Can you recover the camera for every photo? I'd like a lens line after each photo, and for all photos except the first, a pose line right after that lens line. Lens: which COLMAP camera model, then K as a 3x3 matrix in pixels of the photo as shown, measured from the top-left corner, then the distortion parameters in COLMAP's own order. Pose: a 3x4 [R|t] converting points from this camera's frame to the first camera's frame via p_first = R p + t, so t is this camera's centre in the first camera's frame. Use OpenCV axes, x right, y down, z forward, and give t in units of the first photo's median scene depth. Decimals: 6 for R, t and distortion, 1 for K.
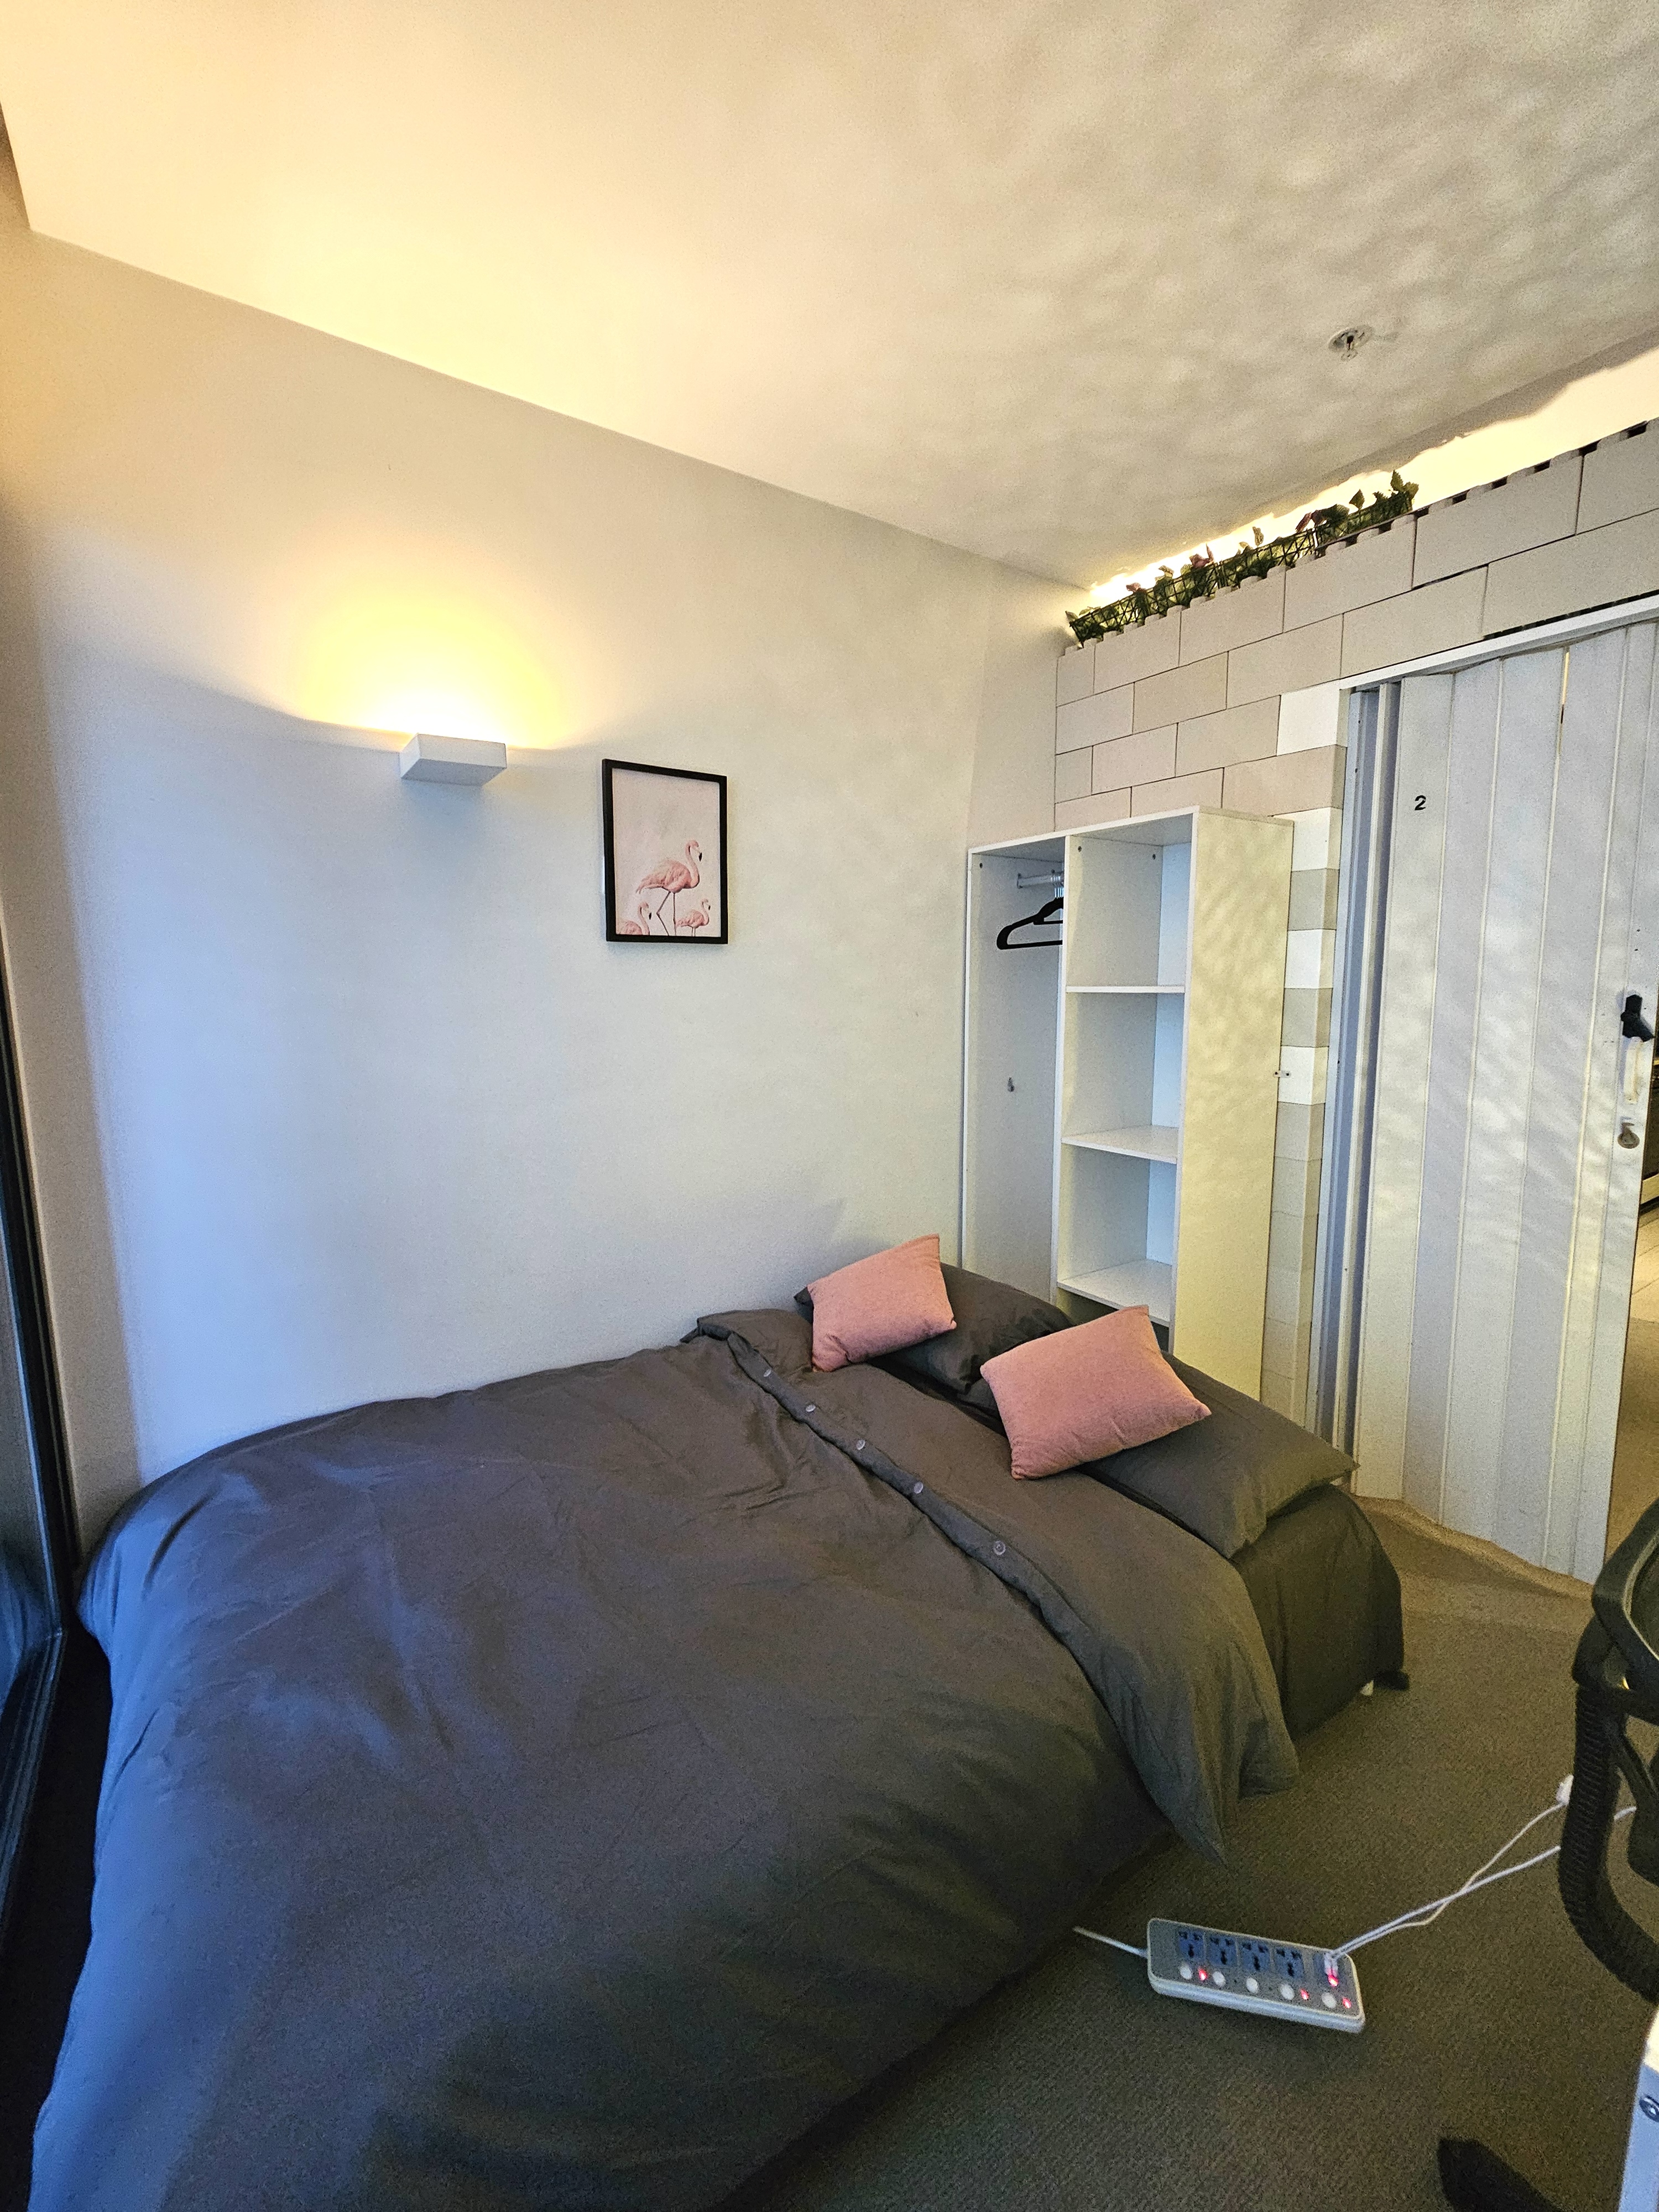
lens RADIAL K [[907.6, 0, 845.2], [0, 907.6, 1093.9], [0, 0, 1]] dist [0.000495, -0.000497]
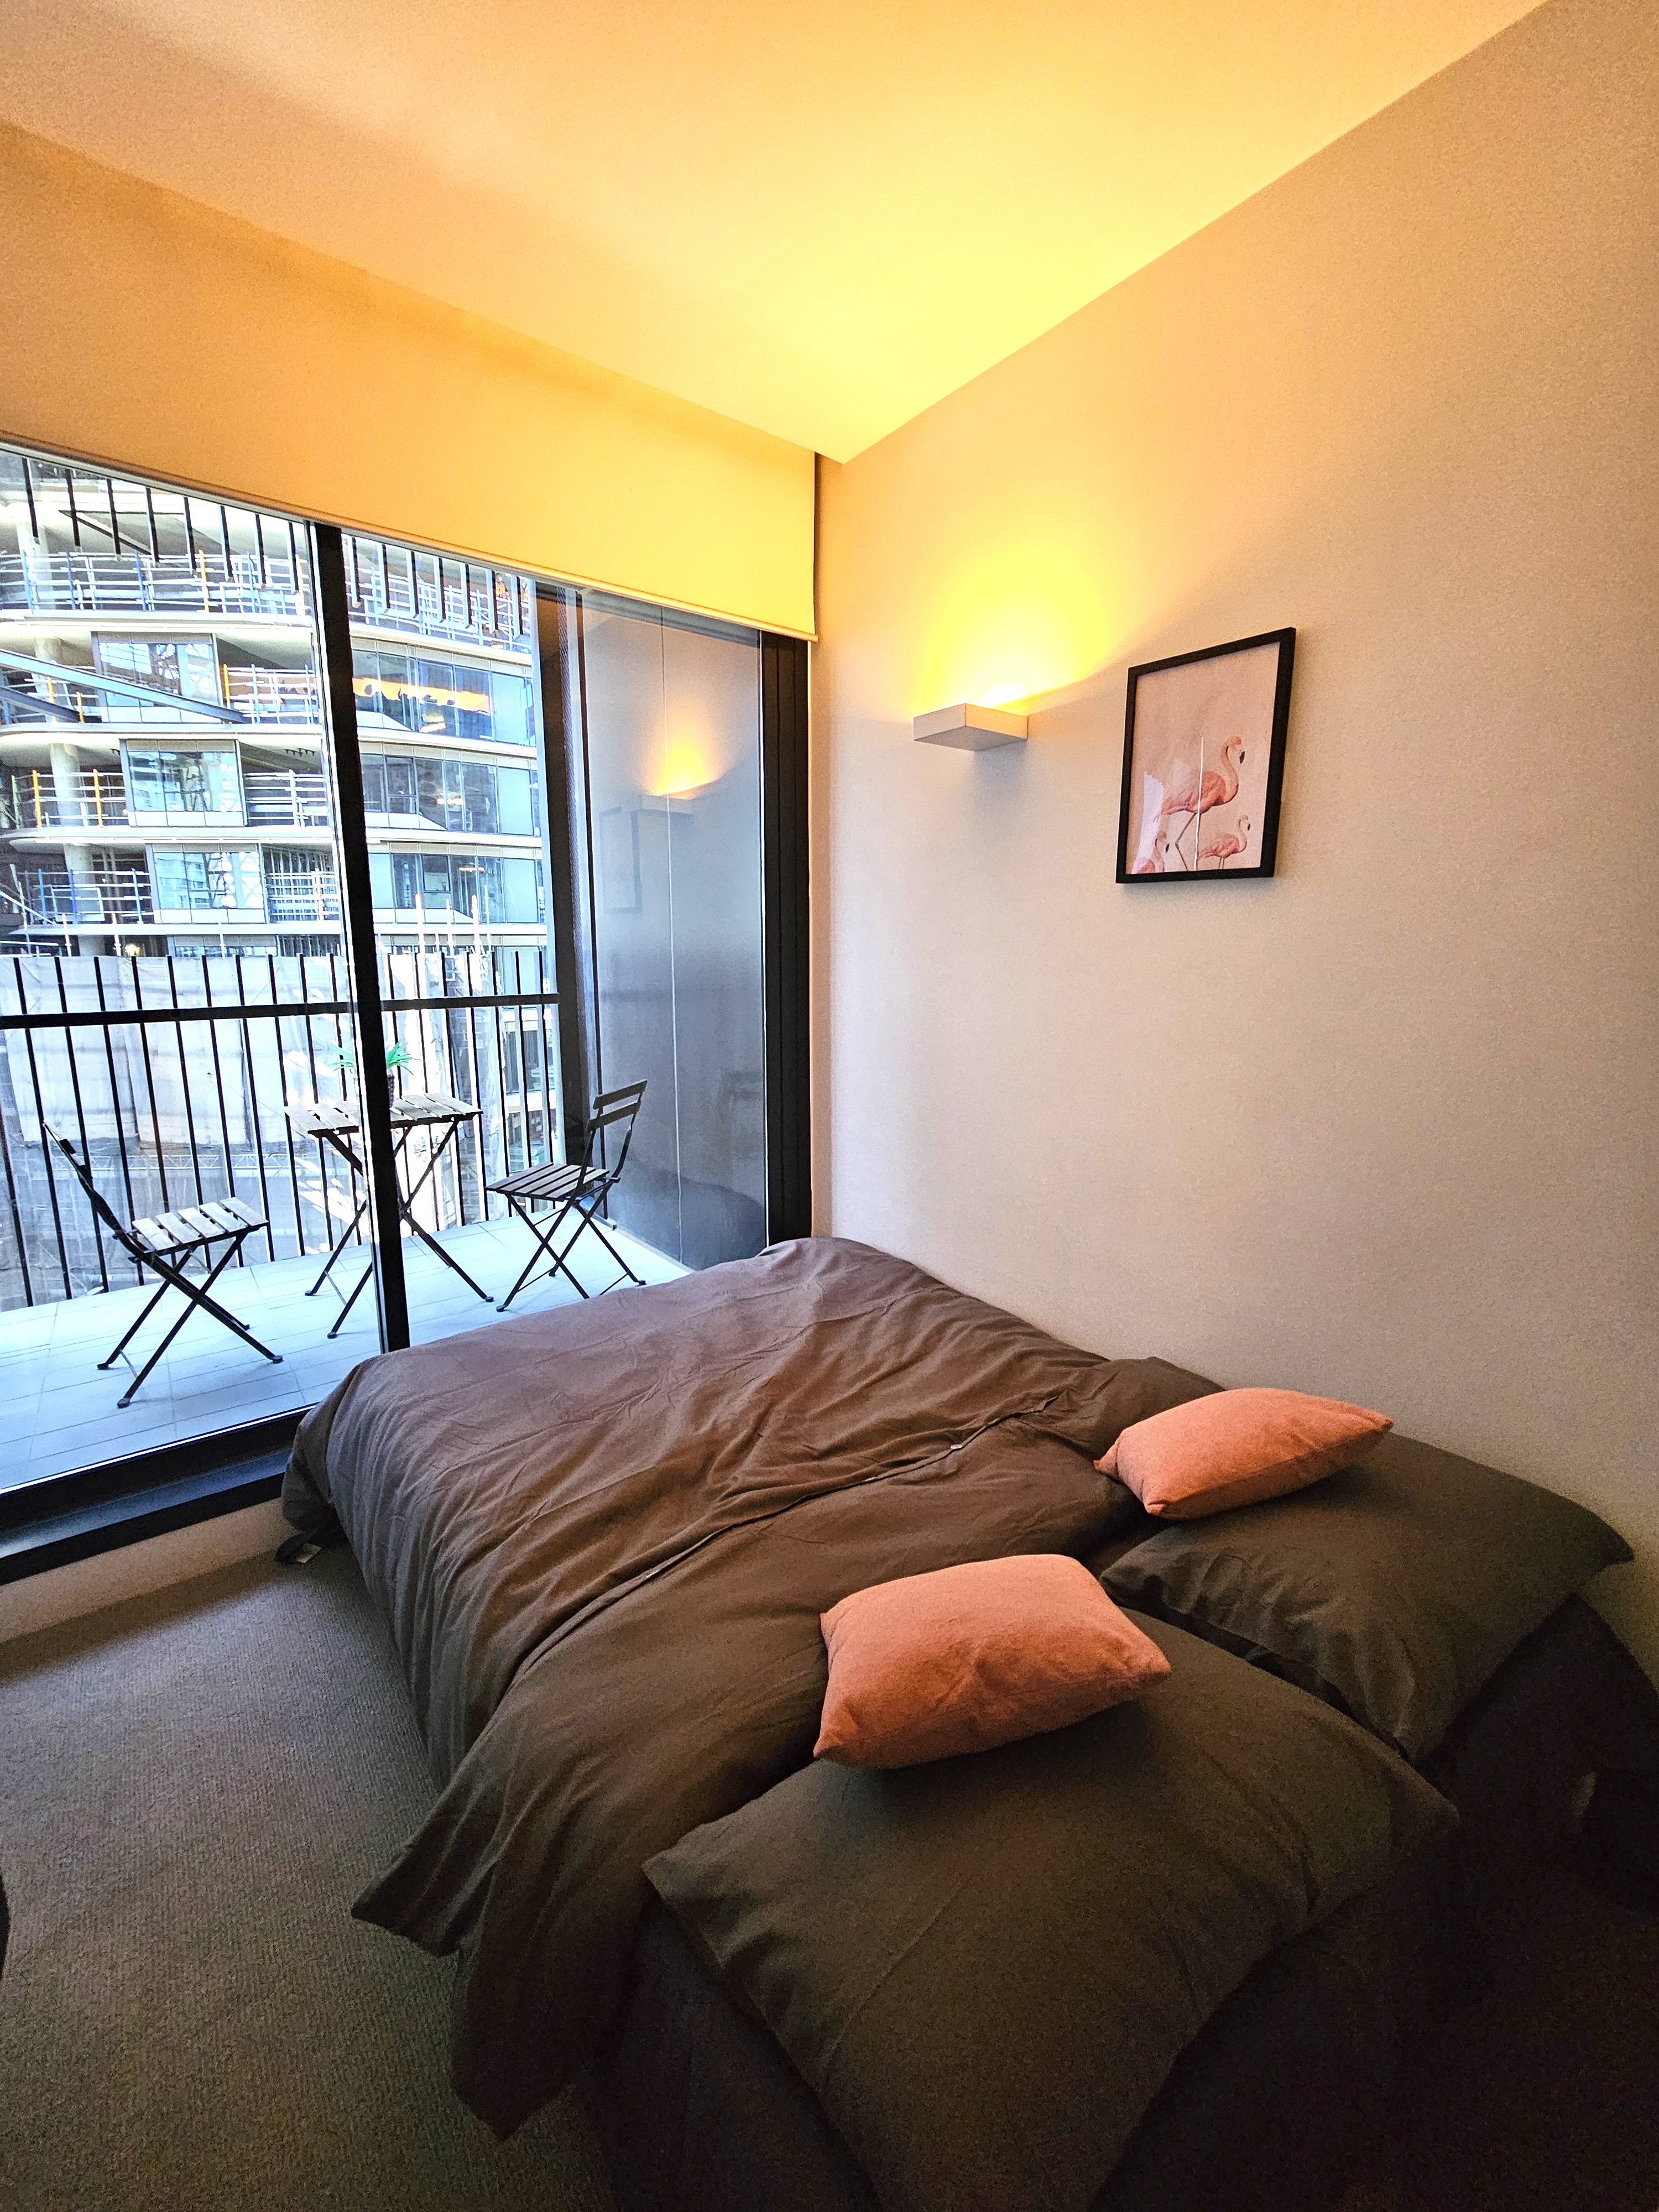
lens RADIAL K [[907.6, 0, 817.1], [0, 907.6, 1107.3], [0, 0, 1]] dist [0.000495, -0.000497]
pose [[0.044755, 0.188549, -0.981043, 0.602127], [-0.131808, 0.974557, 0.181289, -0.074281], [0.990264, 0.121196, 0.068469, 0.648320]]
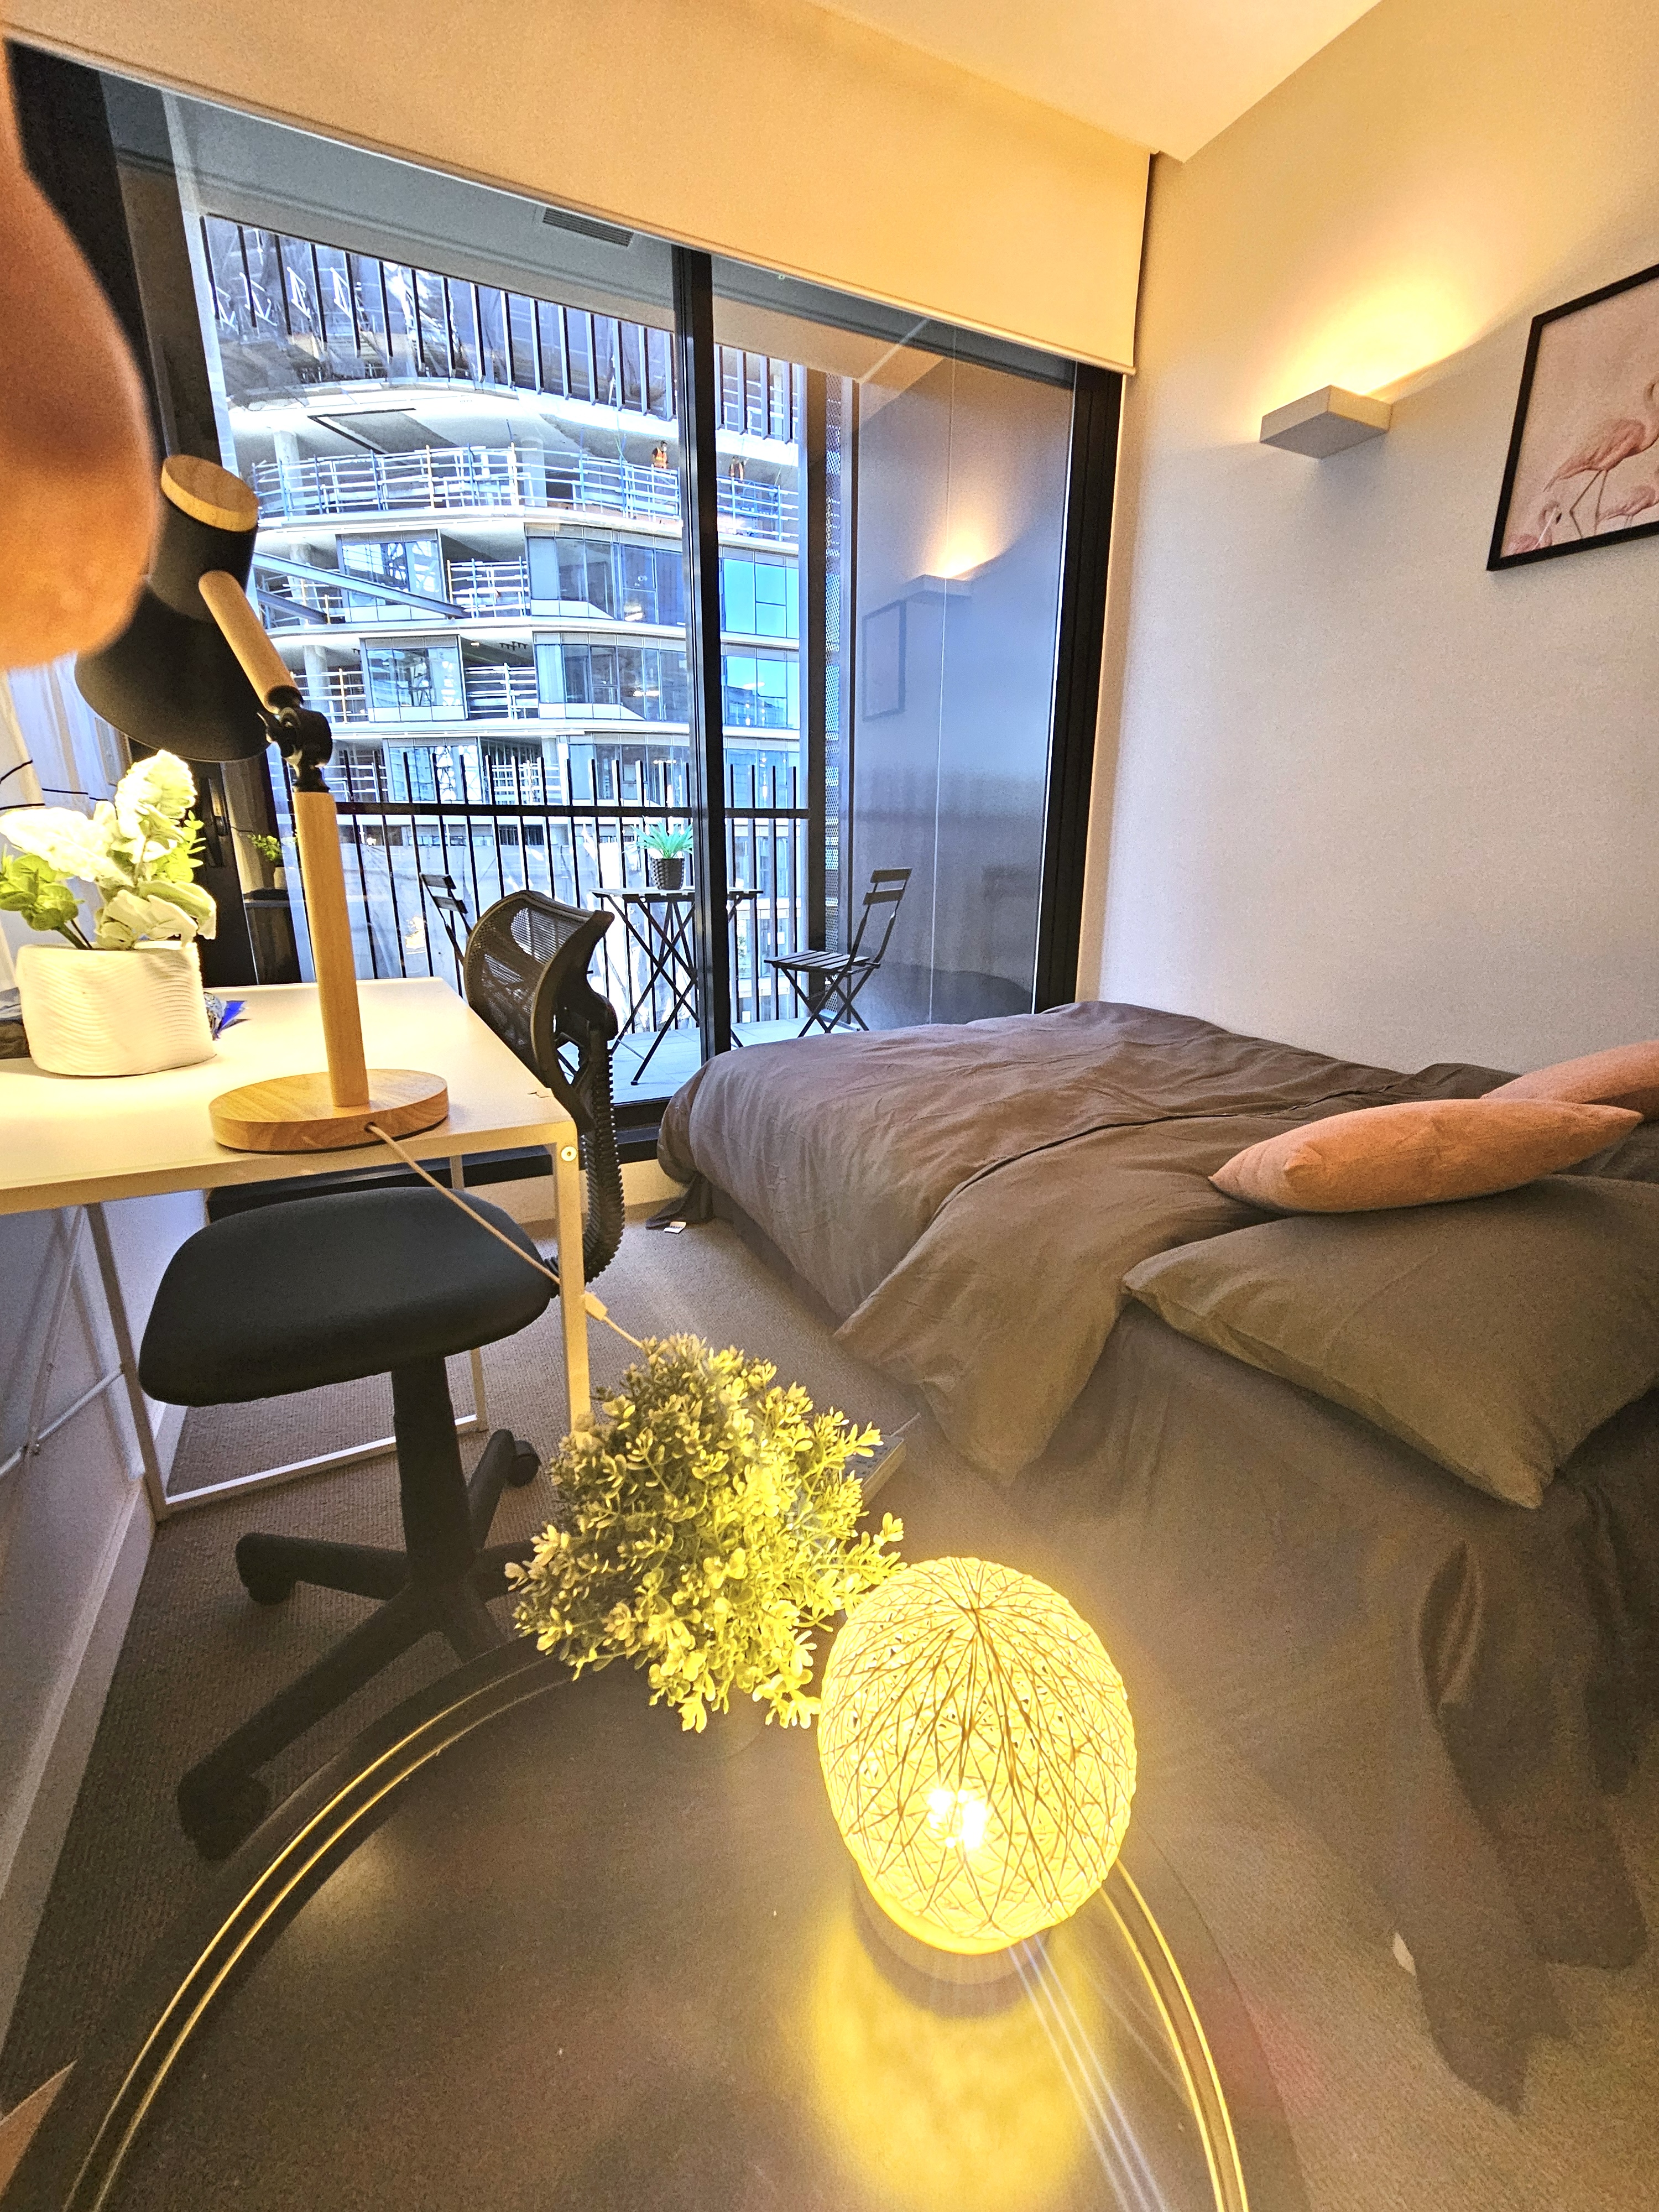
lens RADIAL K [[907.6, 0, 816.7], [0, 907.6, 1100.7], [0, 0, 1]] dist [0.000495, -0.000497]
pose [[-0.143202, 0.278973, -0.949562, 0.722530], [-0.128657, 0.946061, 0.297347, 0.118678], [0.981295, 0.164749, -0.099586, 0.533230]]
